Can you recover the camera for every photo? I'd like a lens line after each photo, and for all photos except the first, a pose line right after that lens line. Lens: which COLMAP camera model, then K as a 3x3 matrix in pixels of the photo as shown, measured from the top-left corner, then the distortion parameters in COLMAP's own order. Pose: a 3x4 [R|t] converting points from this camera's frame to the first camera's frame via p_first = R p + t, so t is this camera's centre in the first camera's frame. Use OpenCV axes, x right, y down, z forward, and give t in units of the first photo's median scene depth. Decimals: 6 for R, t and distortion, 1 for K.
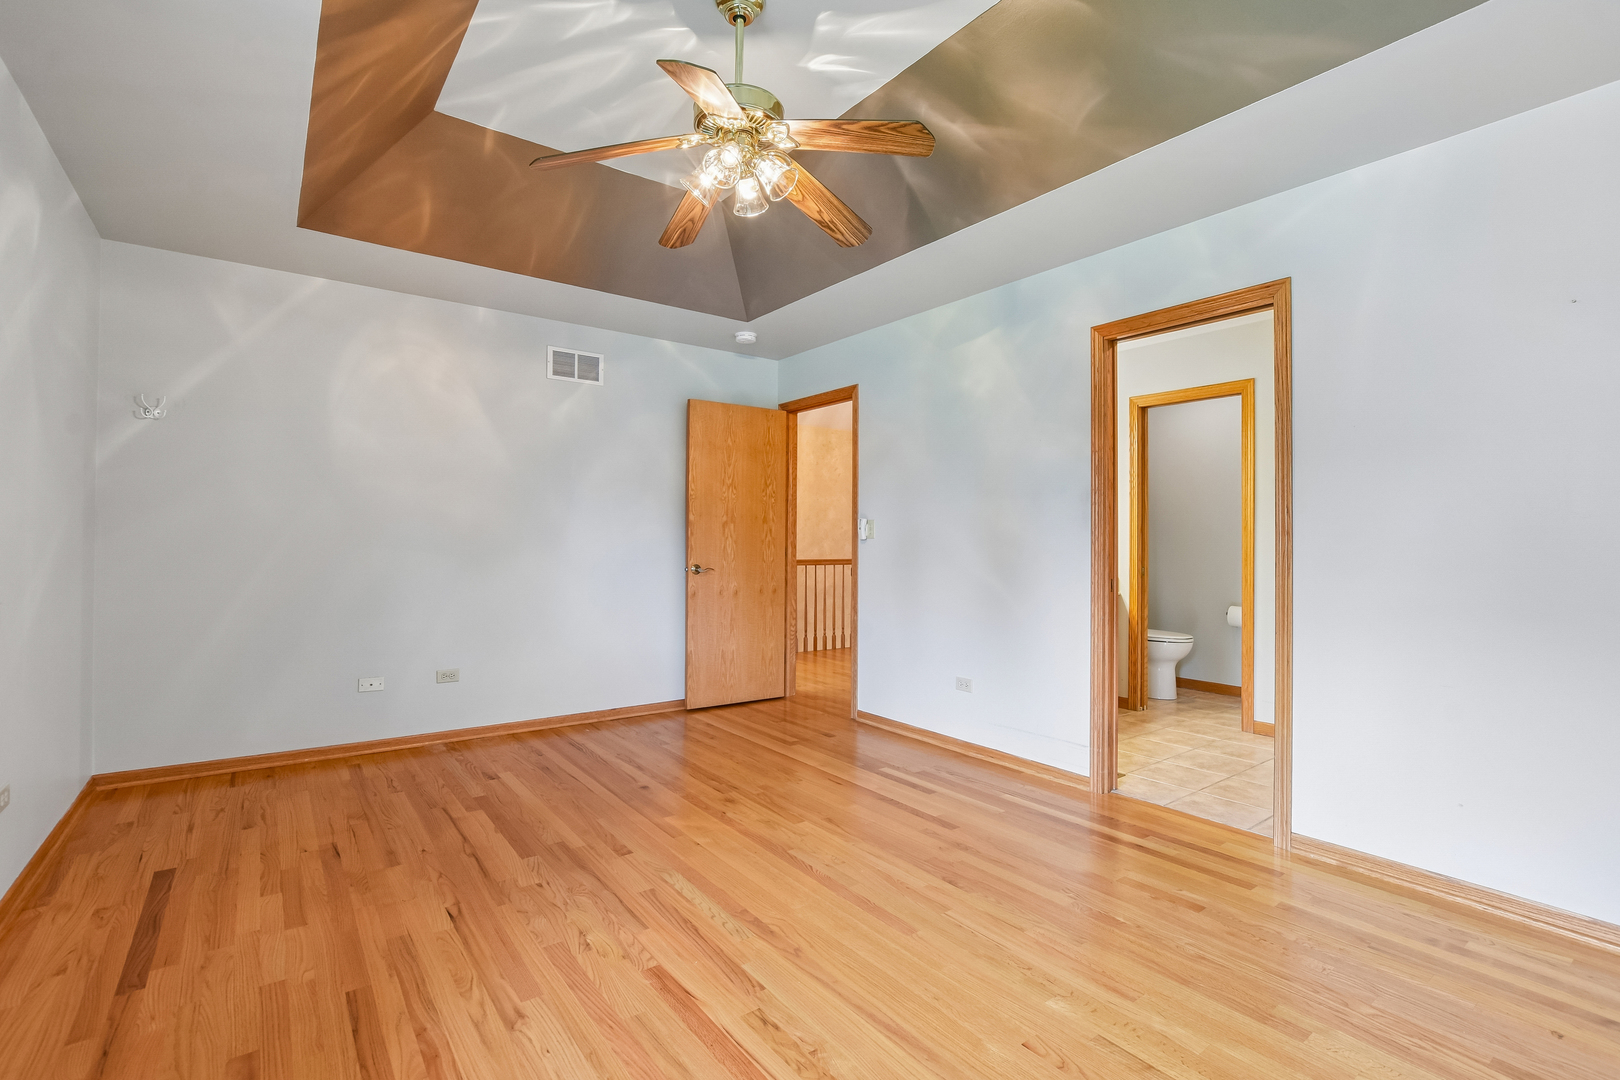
lens RADIAL K [[711.7, 0, 811.2], [0, 711.7, 534.9], [0, 0, 1]] dist [-0.000555, -0.000014]
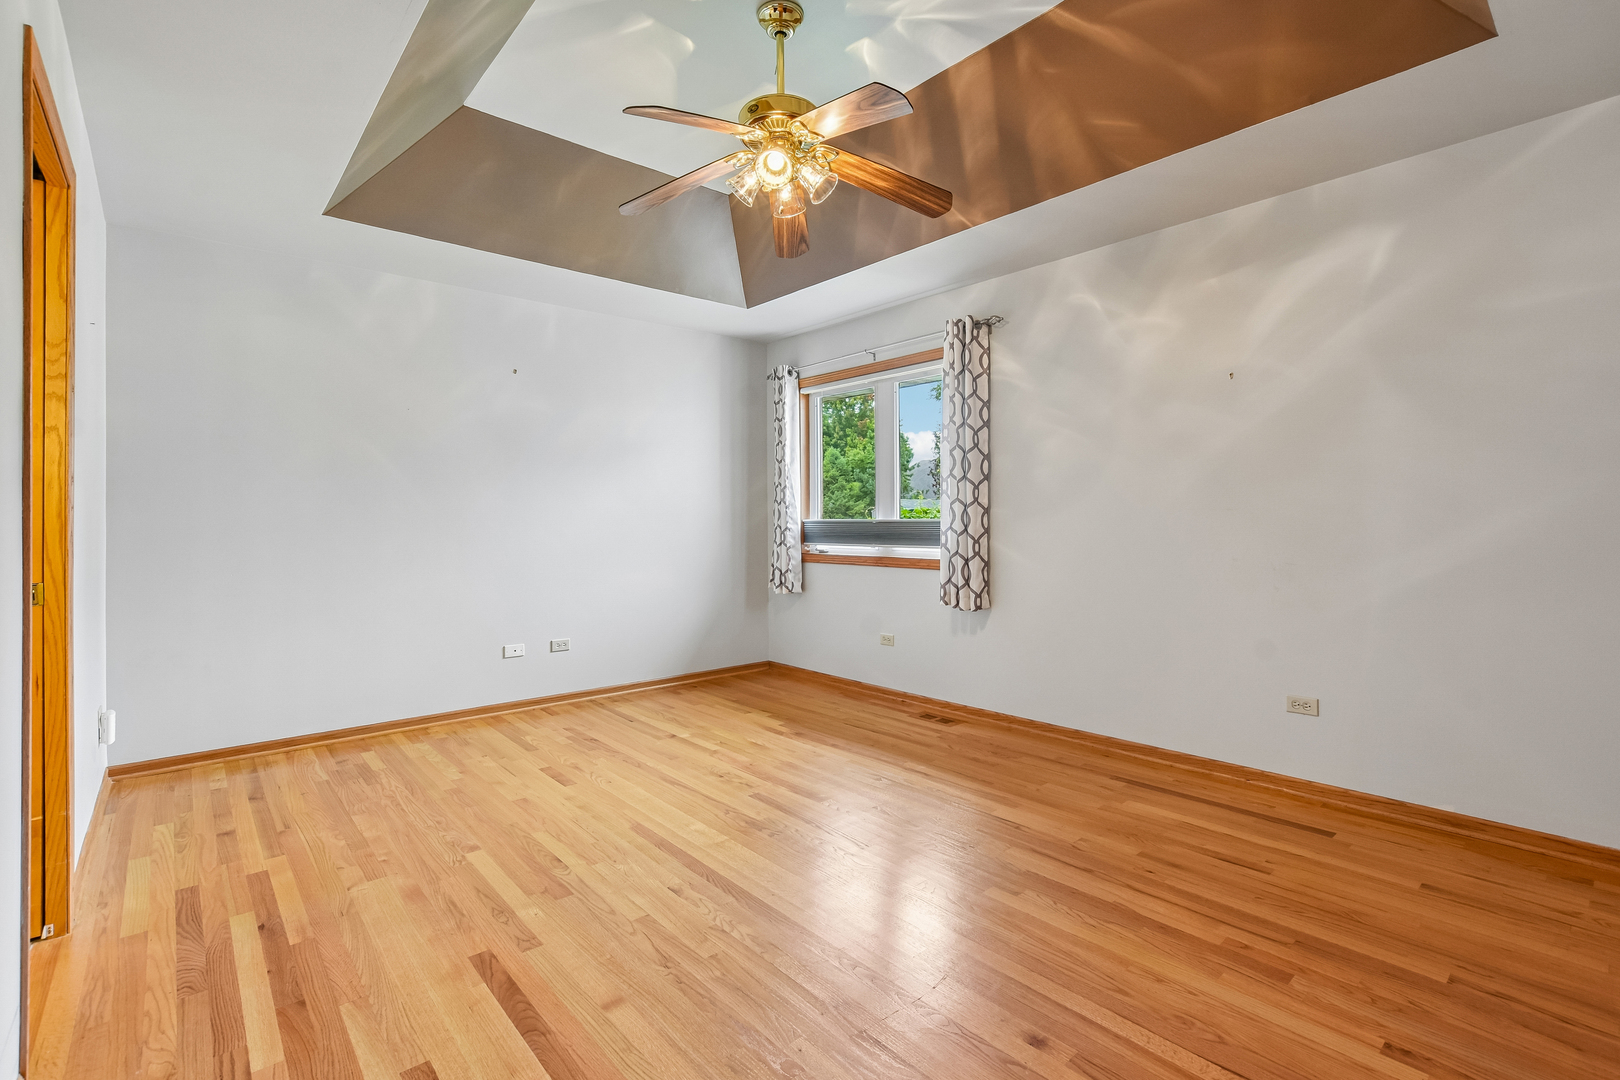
lens RADIAL K [[721.1, 0, 812.8], [0, 721.1, 519.7], [0, 0, 1]] dist [-0.002994, 0.001502]
pose [[-0.997201, 0.000289, -0.074765, -0.057891], [0.000532, 0.999995, -0.003231, 0.010269], [0.074763, -0.003262, -0.997196, 1.723906]]
